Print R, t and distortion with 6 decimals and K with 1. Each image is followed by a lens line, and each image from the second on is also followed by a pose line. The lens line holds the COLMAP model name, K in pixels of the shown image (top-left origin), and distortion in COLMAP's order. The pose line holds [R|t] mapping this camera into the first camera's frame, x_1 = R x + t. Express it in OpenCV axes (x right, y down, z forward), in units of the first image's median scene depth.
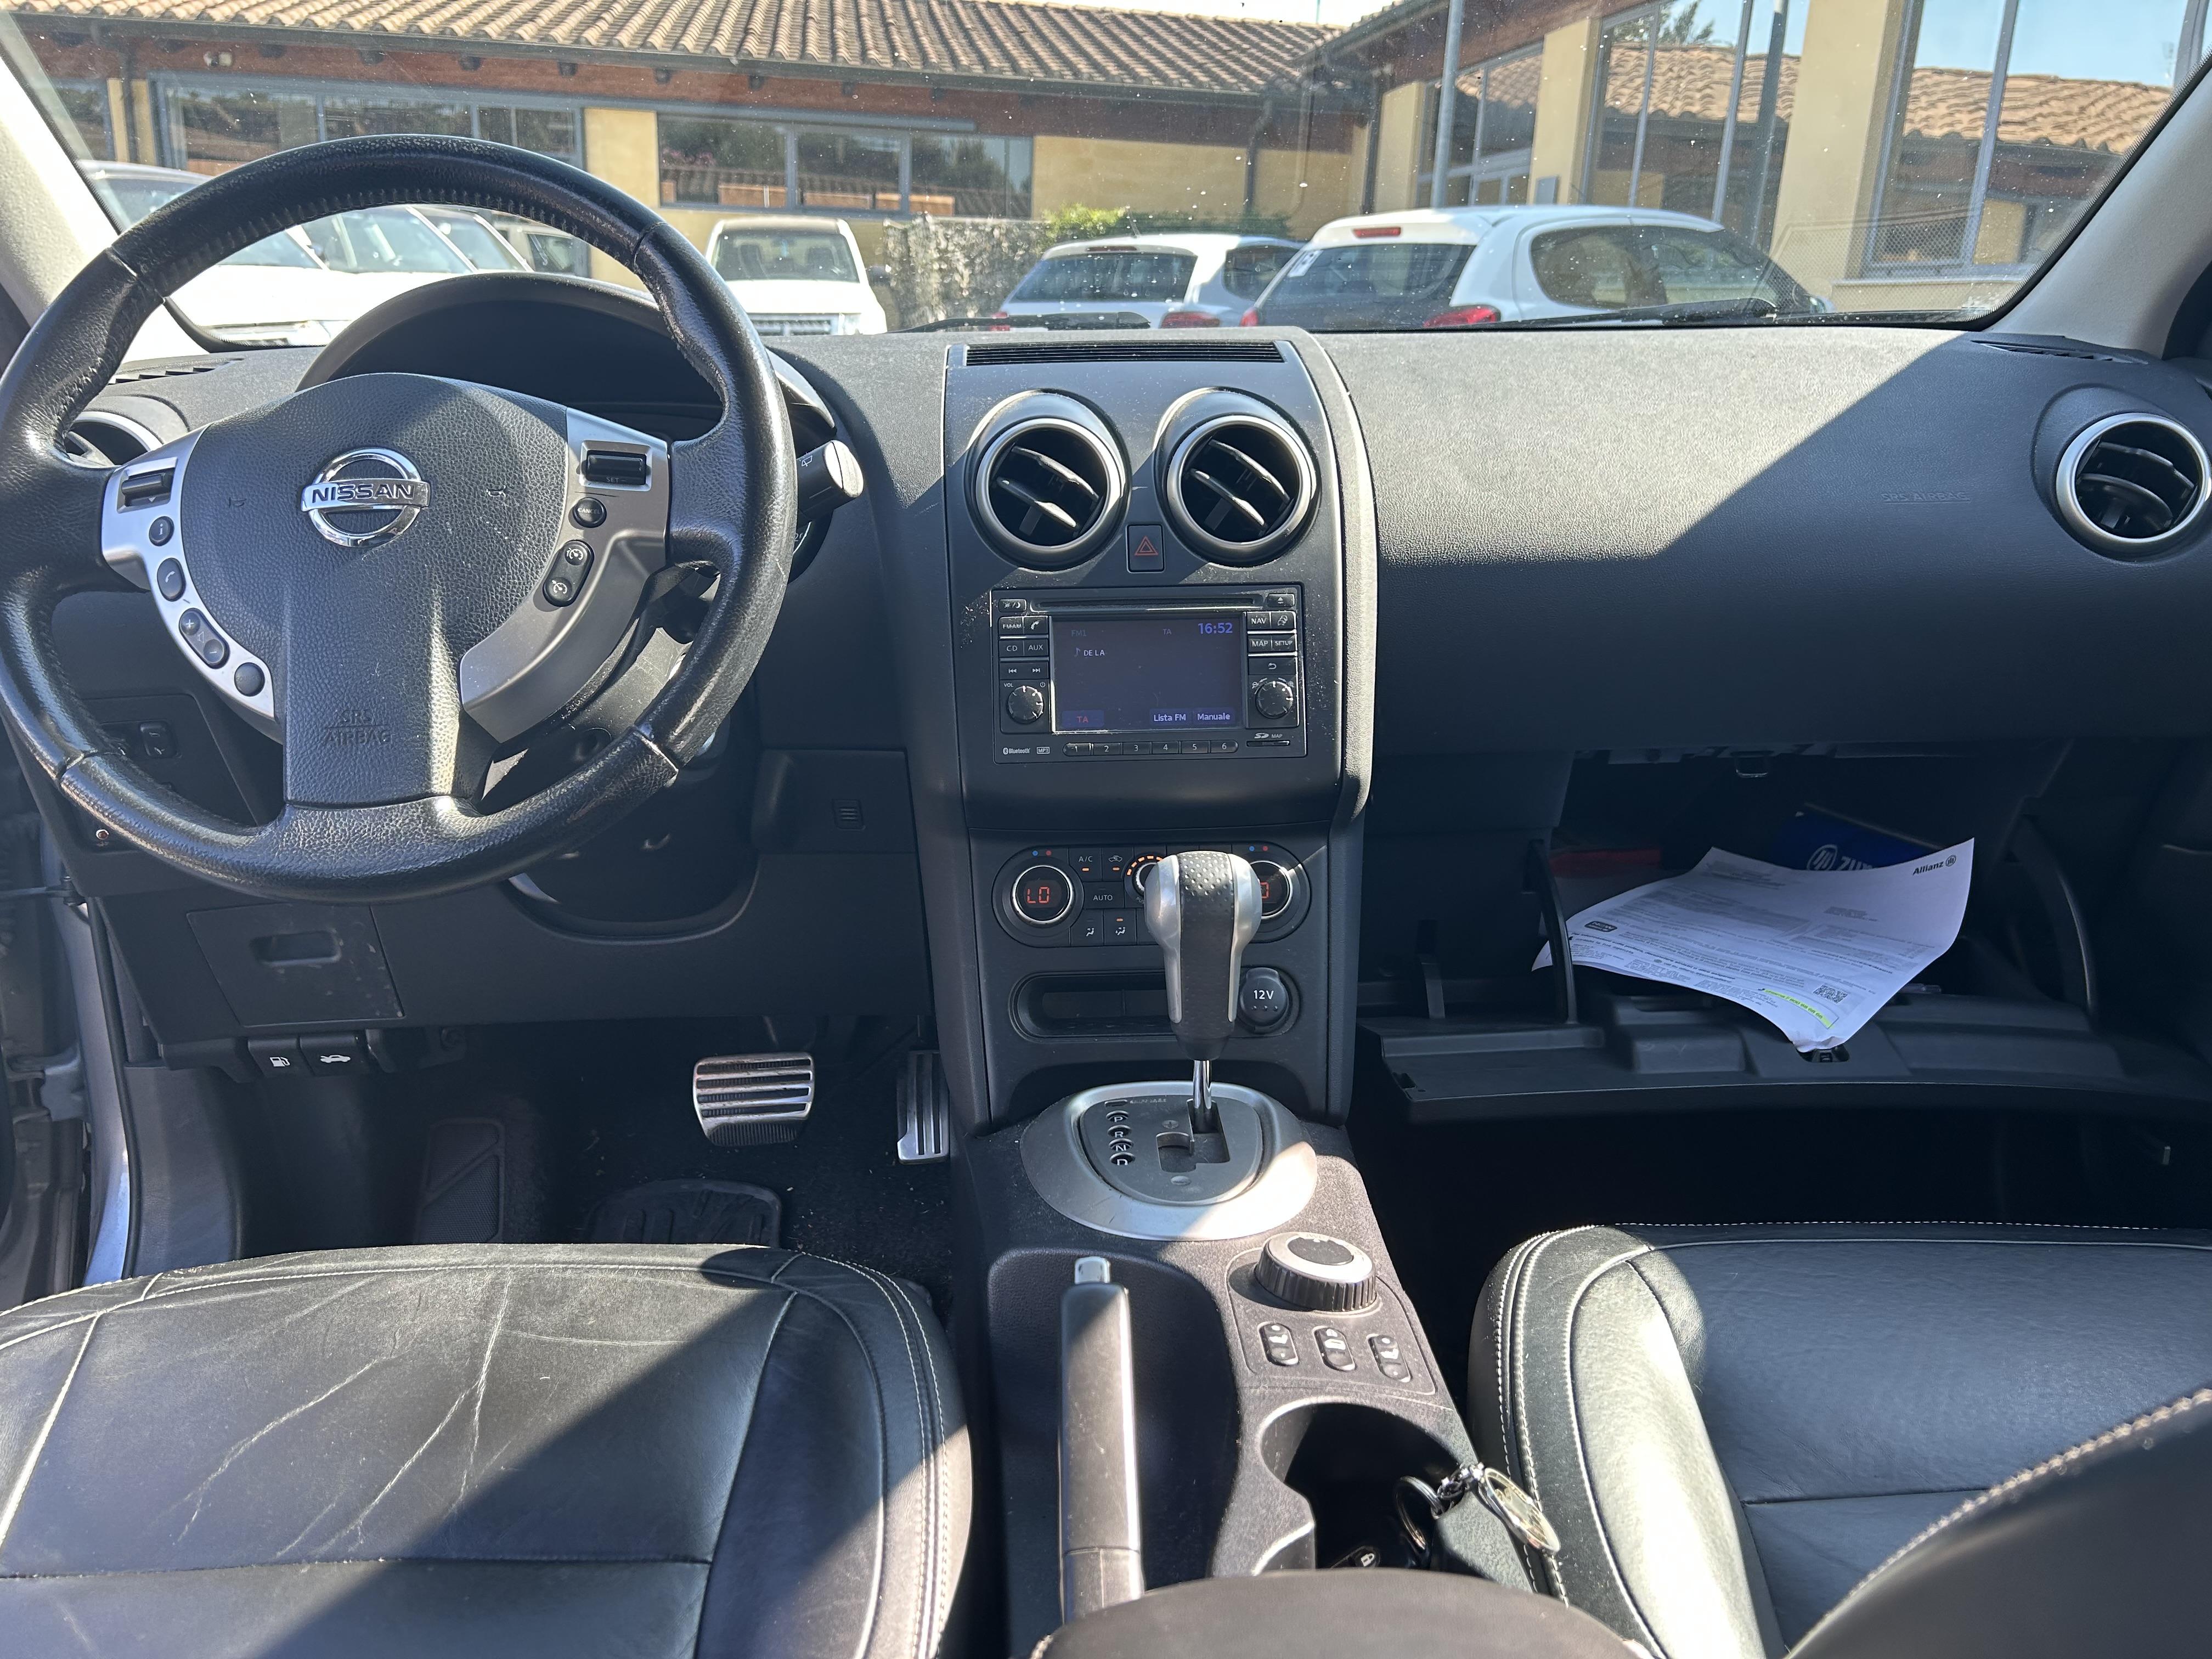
lens RADIAL K [[1678.5, 0, 1107.5], [0, 1678.5, 829.6], [0, 0, 1]] dist [0.062263, -0.073117]
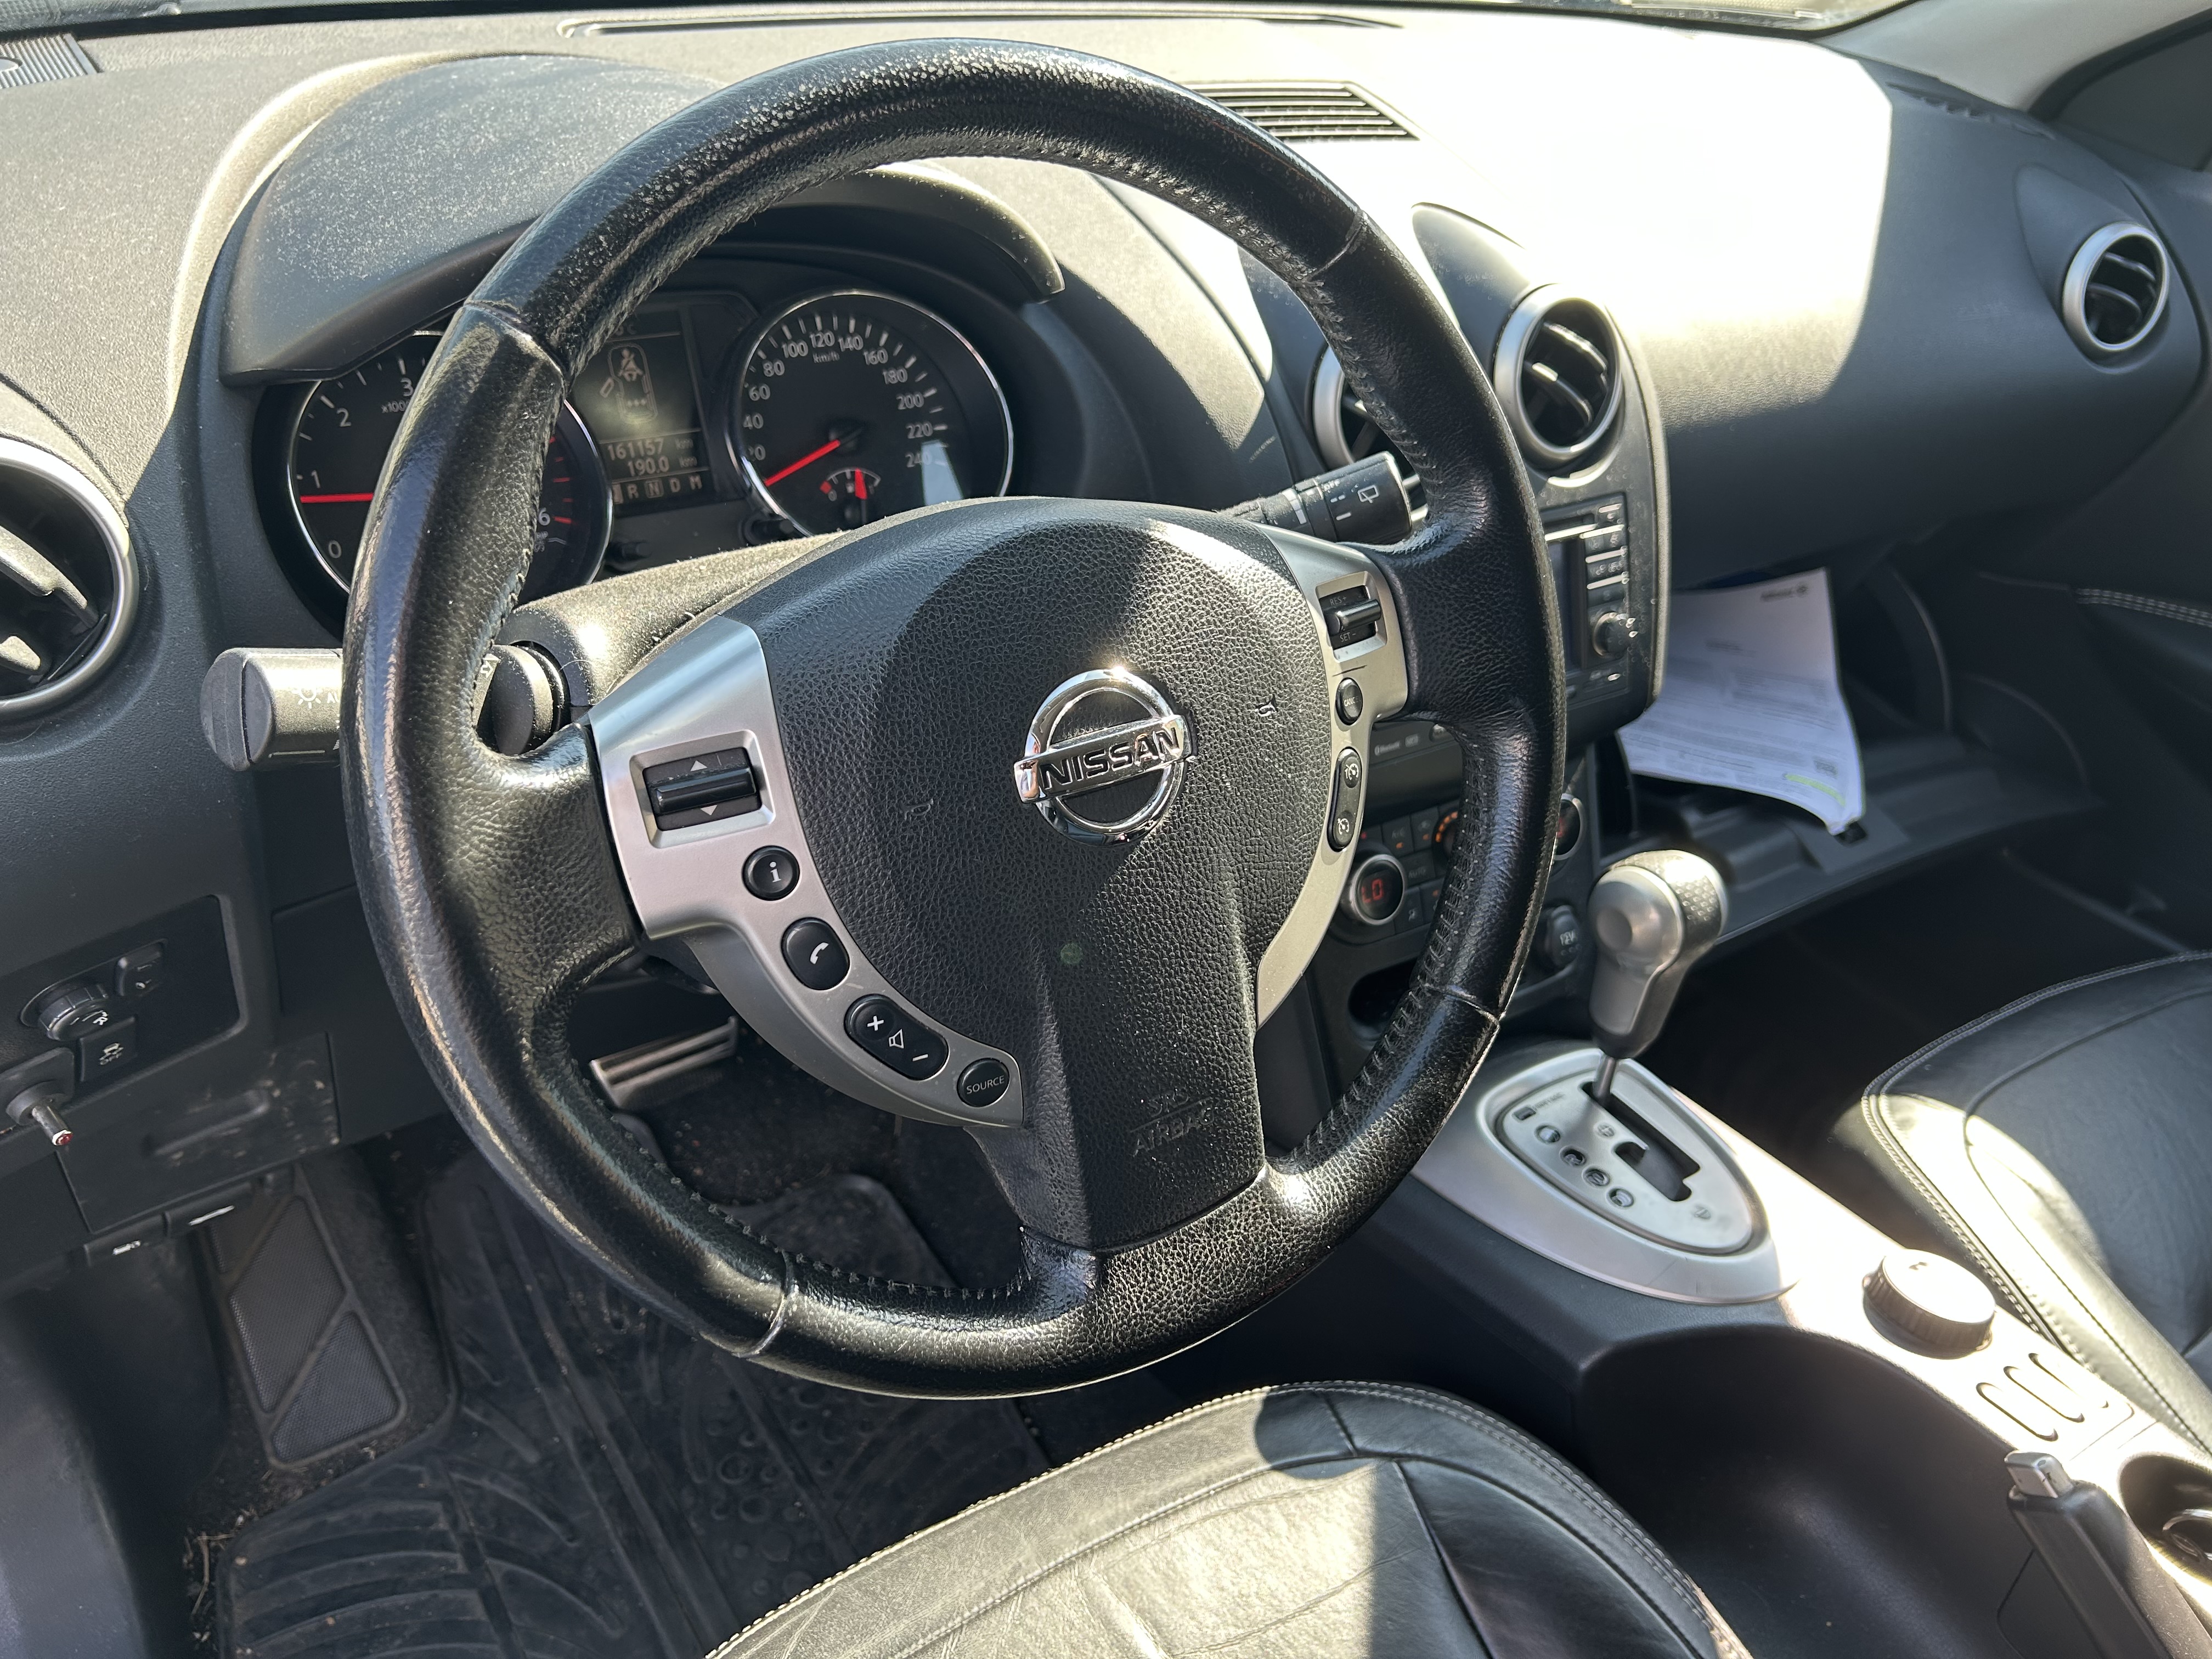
lens RADIAL K [[1678.5, 0, 1098.5], [0, 1678.5, 820.8], [0, 0, 1]] dist [0.062263, -0.073117]
pose [[0.845096, -0.213072, 0.490319, -0.545314], [0.035985, 0.937736, 0.345479, -0.281095], [-0.533402, -0.274319, 0.800145, 0.378151]]
